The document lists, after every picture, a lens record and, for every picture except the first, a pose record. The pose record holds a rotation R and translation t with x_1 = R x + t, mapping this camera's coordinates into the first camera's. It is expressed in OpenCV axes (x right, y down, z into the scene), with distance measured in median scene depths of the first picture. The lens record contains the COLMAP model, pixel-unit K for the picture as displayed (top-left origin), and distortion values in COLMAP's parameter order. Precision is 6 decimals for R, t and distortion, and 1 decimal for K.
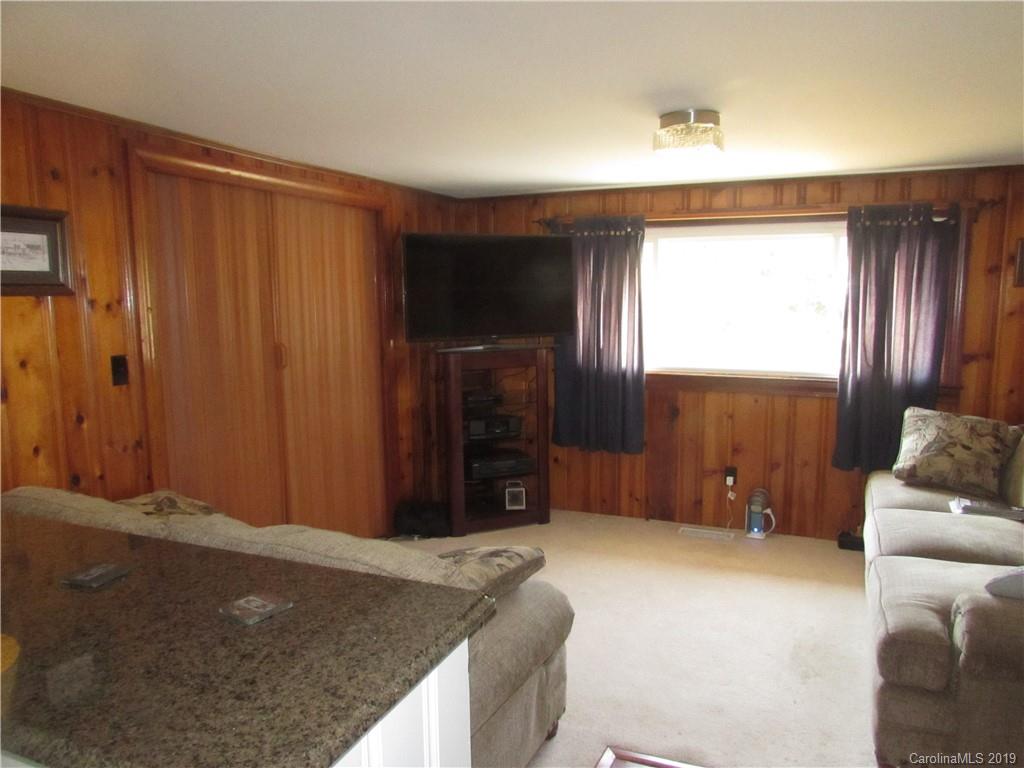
lens RADIAL K [[735.2, 0, 511.1], [0, 735.2, 396.4], [0, 0, 1]] dist [0.002289, 0.005275]
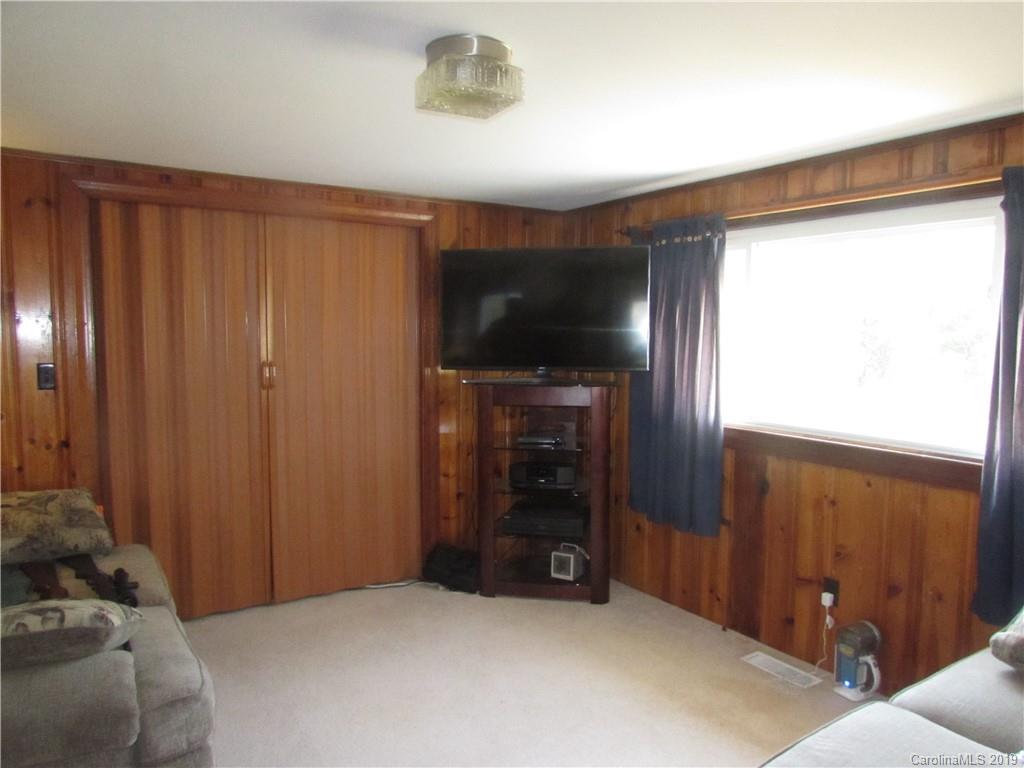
lens RADIAL K [[735.2, 0, 511.1], [0, 735.2, 396.4], [0, 0, 1]] dist [0.002289, 0.005275]
pose [[0.832154, 0.062604, -0.550999, 0.415414], [-0.089799, 0.995706, -0.022489, -0.027155], [0.547225, 0.068194, 0.834203, 0.276807]]
